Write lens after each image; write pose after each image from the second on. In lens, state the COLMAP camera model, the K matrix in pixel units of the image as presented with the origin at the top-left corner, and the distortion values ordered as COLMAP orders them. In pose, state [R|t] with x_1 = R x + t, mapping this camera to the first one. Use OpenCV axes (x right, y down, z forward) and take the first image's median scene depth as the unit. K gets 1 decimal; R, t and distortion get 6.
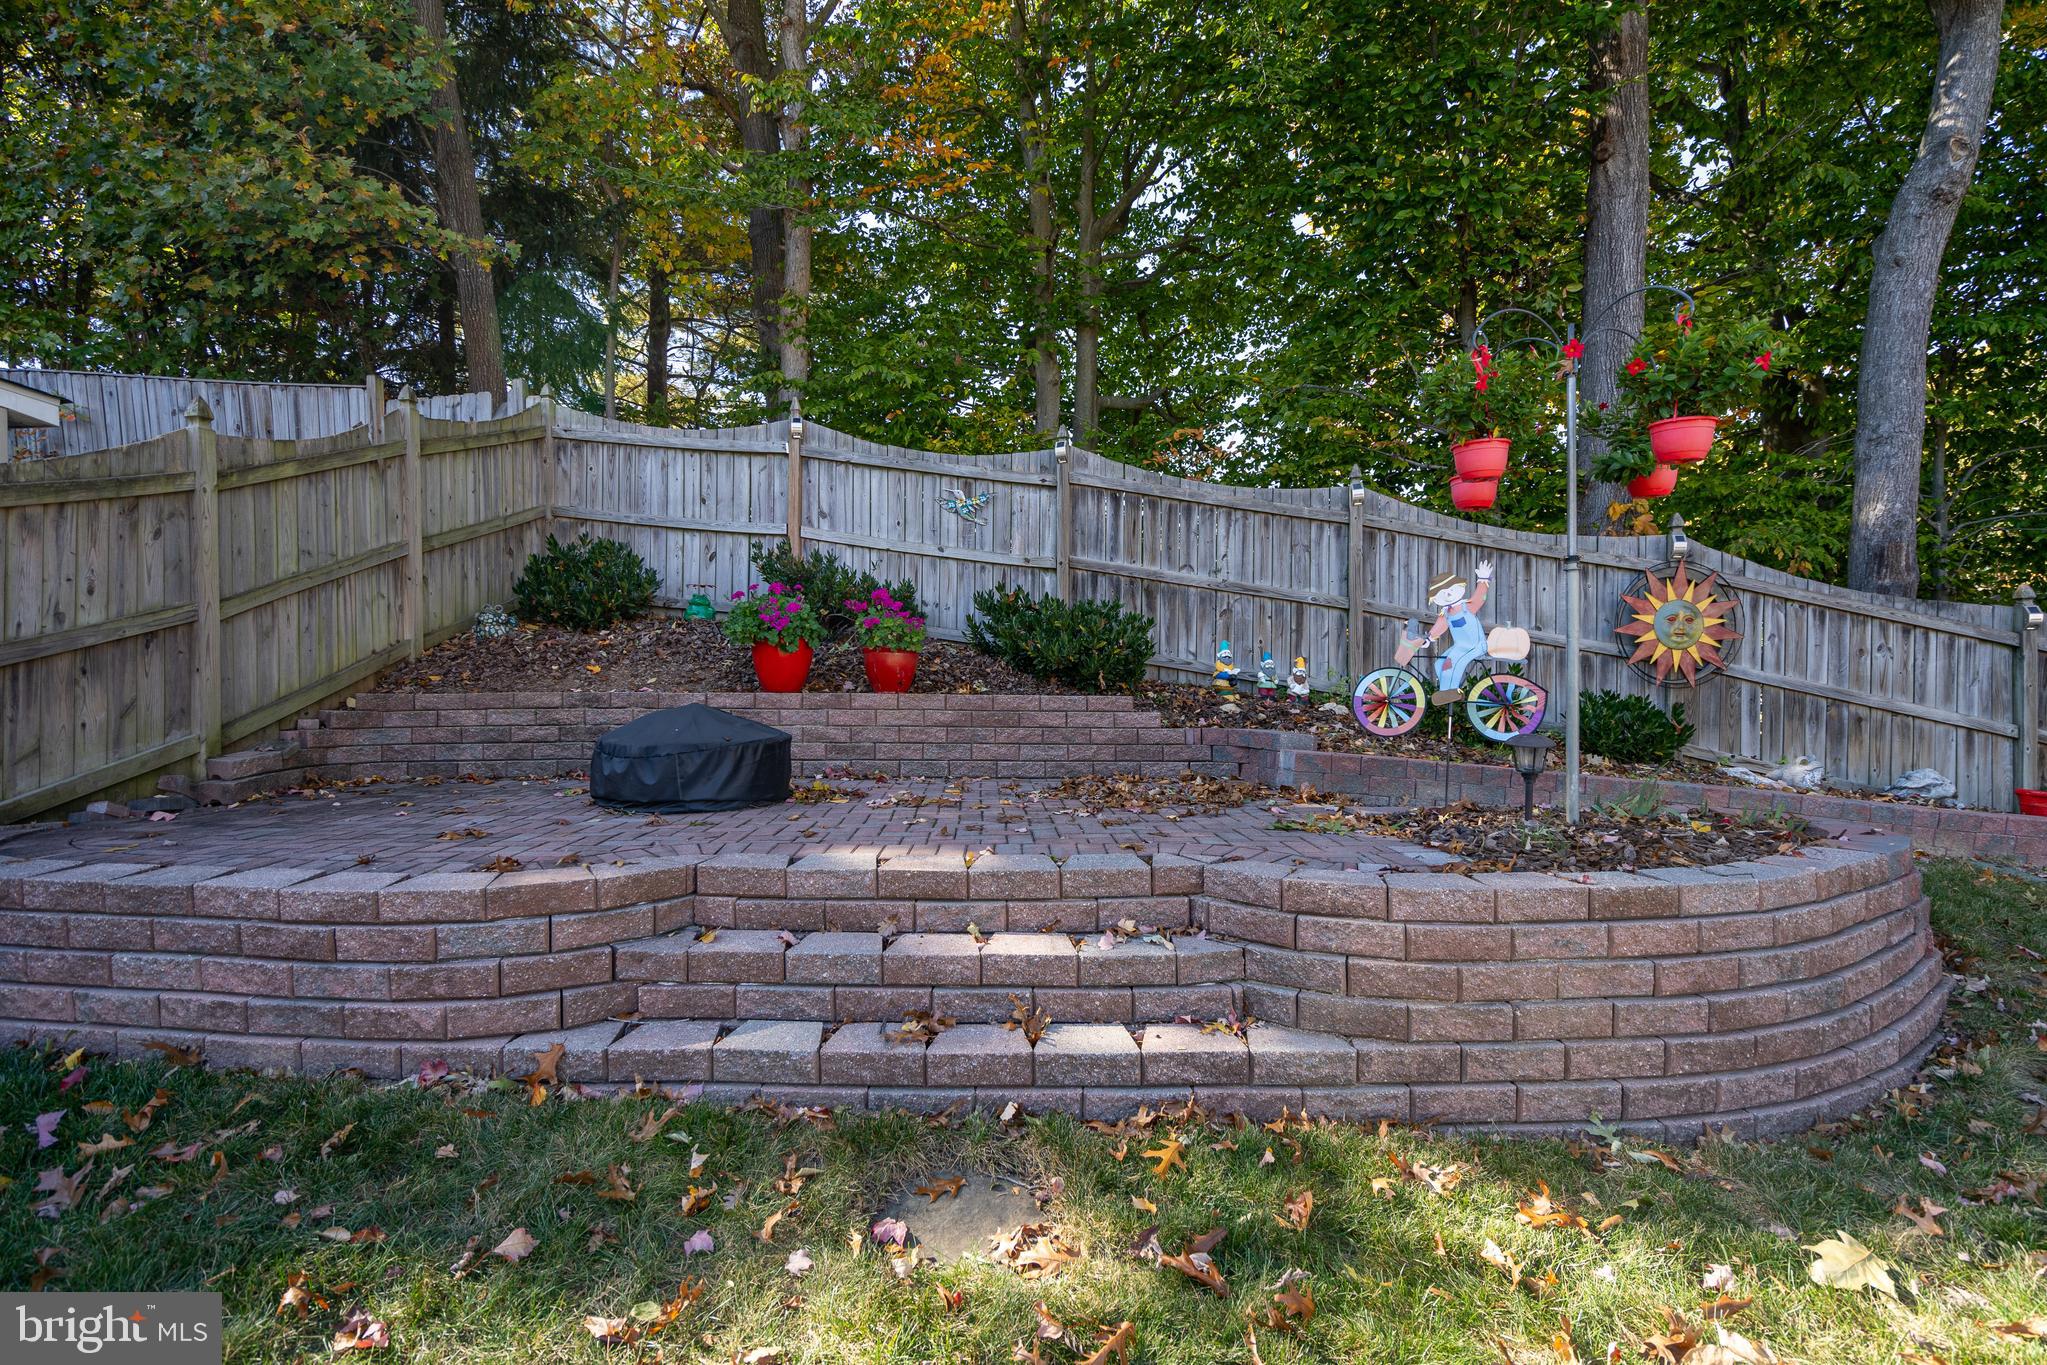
lens RADIAL K [[958.1, 0, 1023.5], [0, 958.1, 682.5], [0, 0, 1]] dist [0.002793, 0.000918]
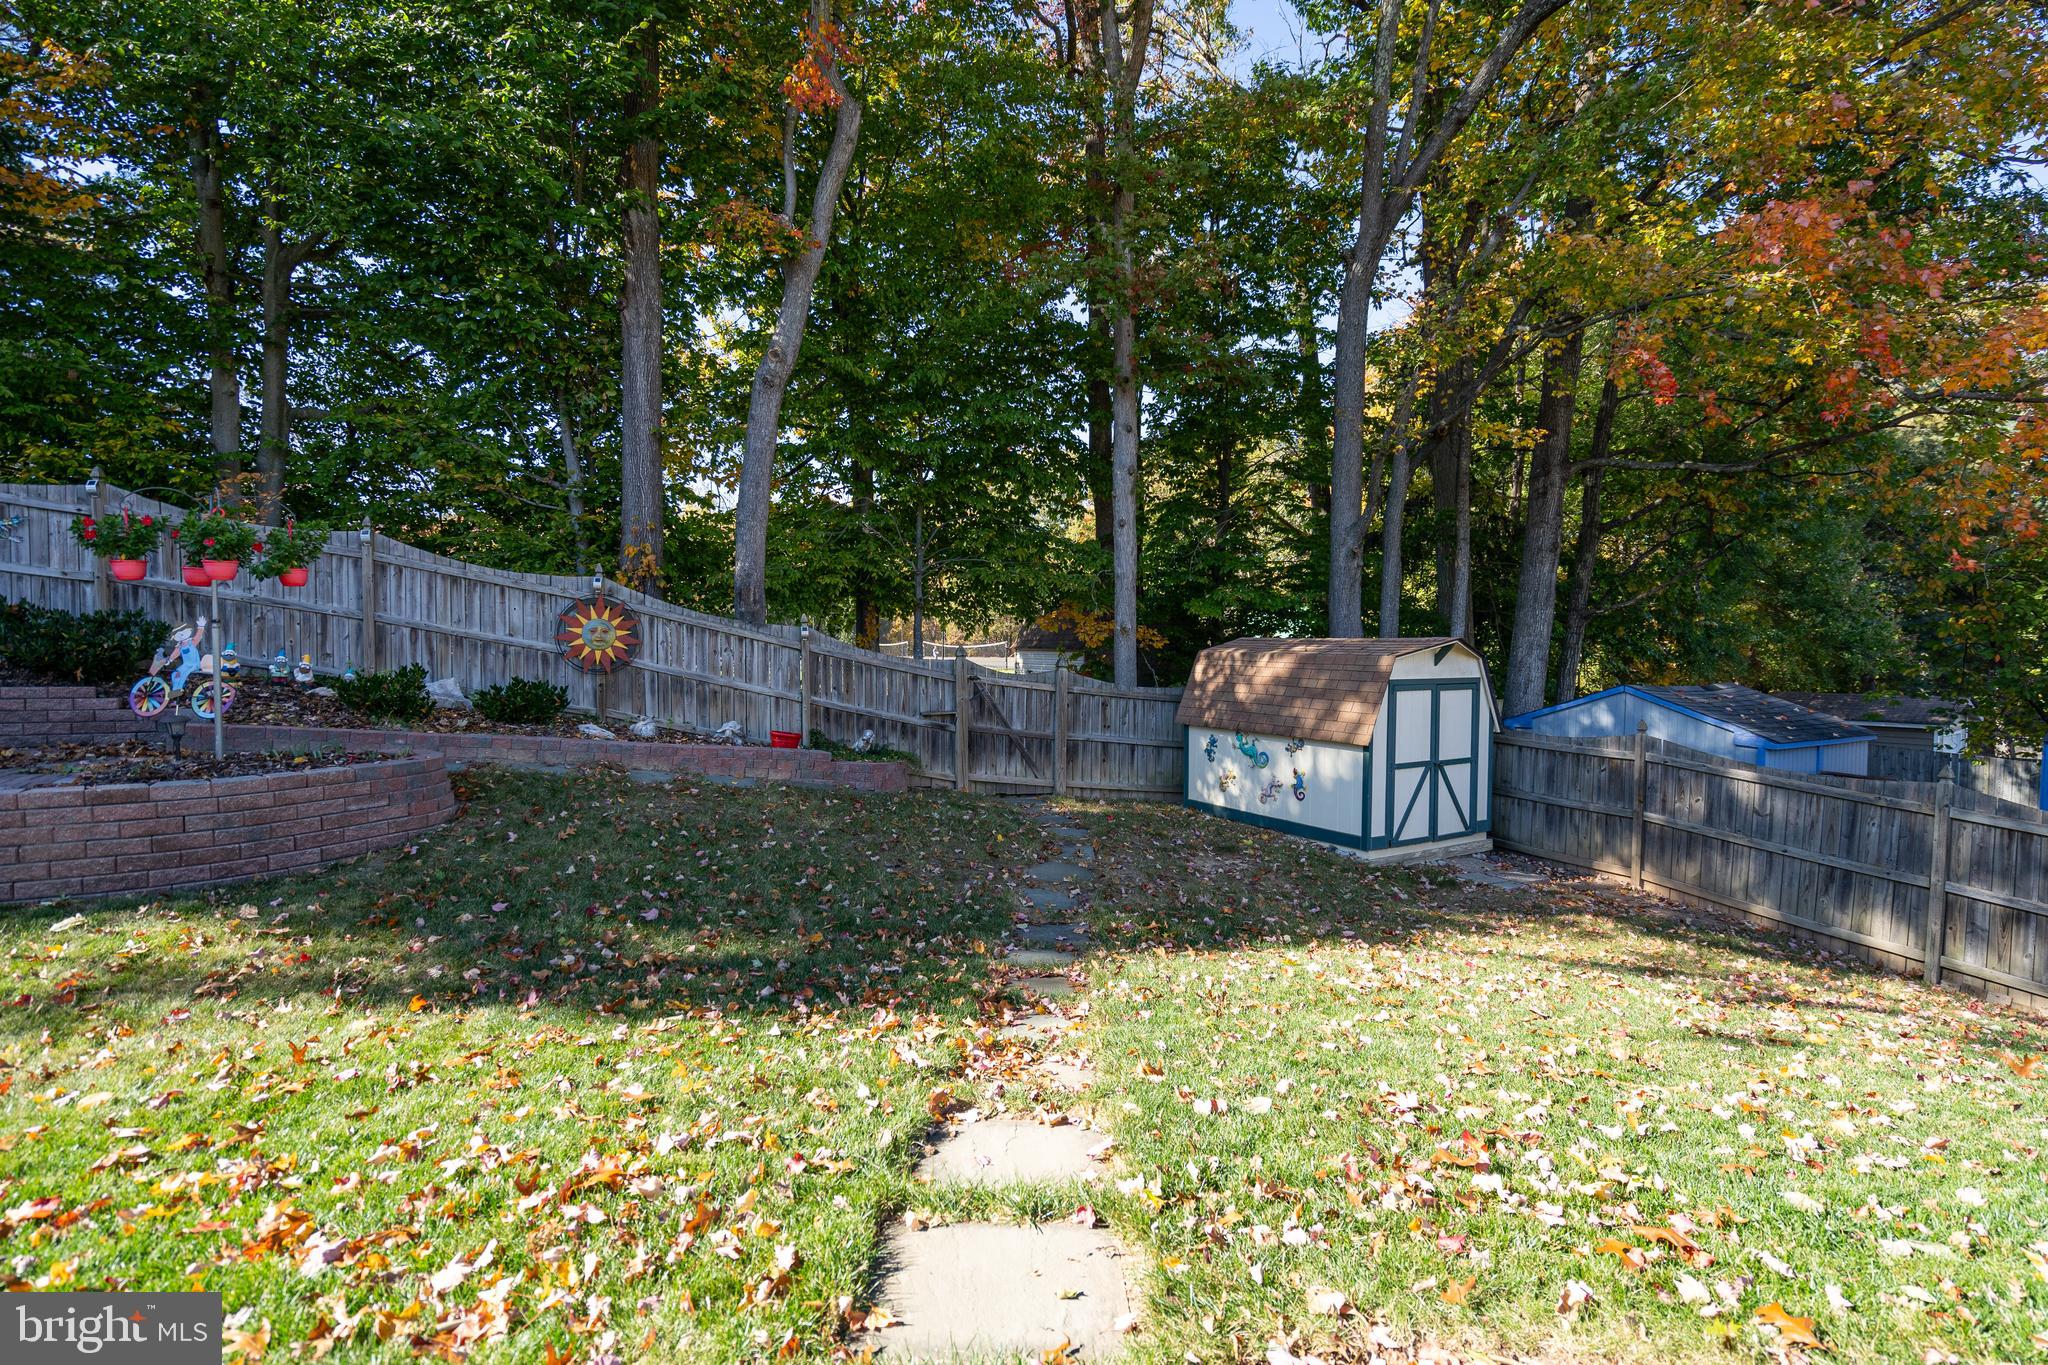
lens RADIAL K [[958.5, 0, 1024.0], [0, 958.5, 682.5], [0, 0, 1]] dist [0.002793, 0.000918]
pose [[0.891566, -0.011578, 0.452742, 0.591560], [-0.007415, 0.999166, 0.040154, -0.050395], [-0.452830, -0.039157, 0.890737, -0.729642]]
